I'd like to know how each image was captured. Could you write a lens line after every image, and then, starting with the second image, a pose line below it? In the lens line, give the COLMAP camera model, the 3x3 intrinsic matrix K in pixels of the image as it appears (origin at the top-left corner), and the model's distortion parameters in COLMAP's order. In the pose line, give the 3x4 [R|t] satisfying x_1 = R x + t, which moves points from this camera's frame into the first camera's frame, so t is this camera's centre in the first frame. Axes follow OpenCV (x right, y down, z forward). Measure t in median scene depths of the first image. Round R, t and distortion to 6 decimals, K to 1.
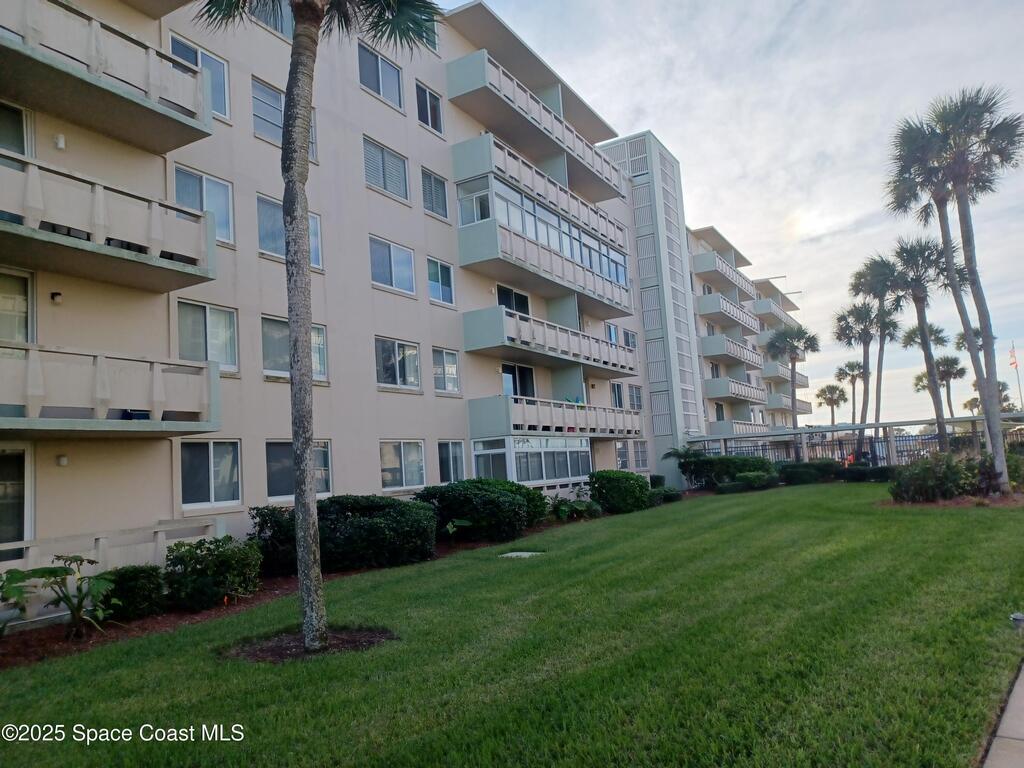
lens RADIAL K [[744.5, 0, 511.4], [0, 744.5, 384.3], [0, 0, 1]] dist [0.006455, 0.001511]
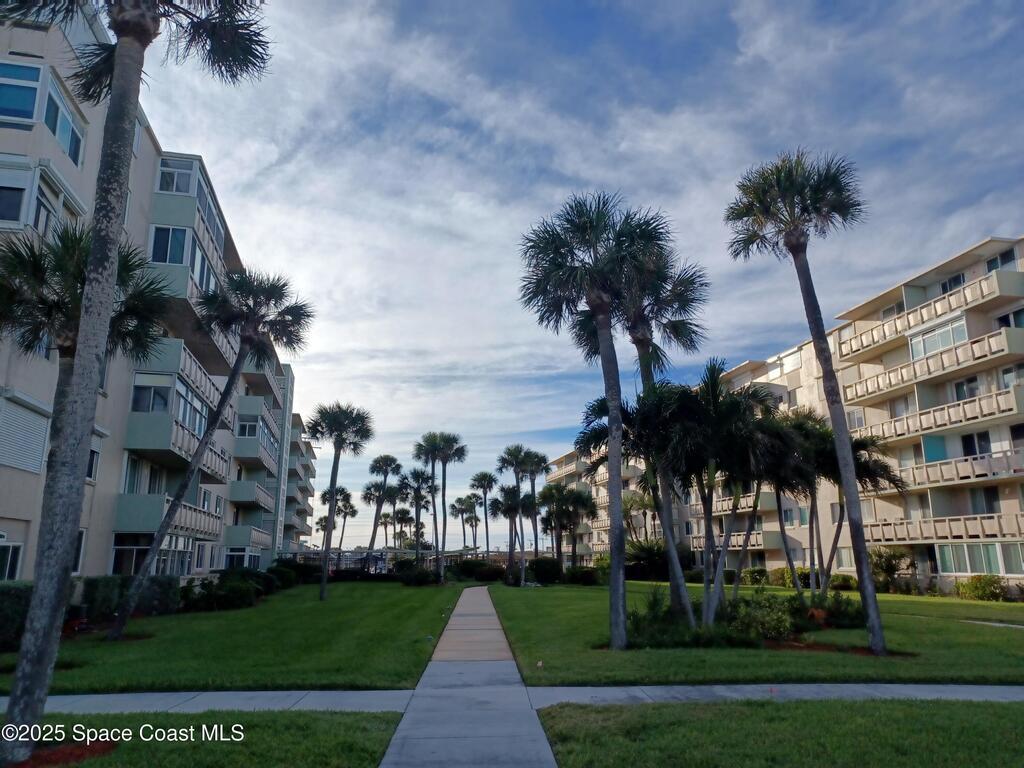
lens RADIAL K [[744.5, 0, 512.0], [0, 744.5, 382.5], [0, 0, 1]] dist [0.006455, 0.001511]
pose [[0.750675, 0.213755, 0.625136, -0.466710], [-0.118993, 0.974484, -0.190319, -0.037252], [-0.649867, 0.068481, 0.756957, -0.588550]]
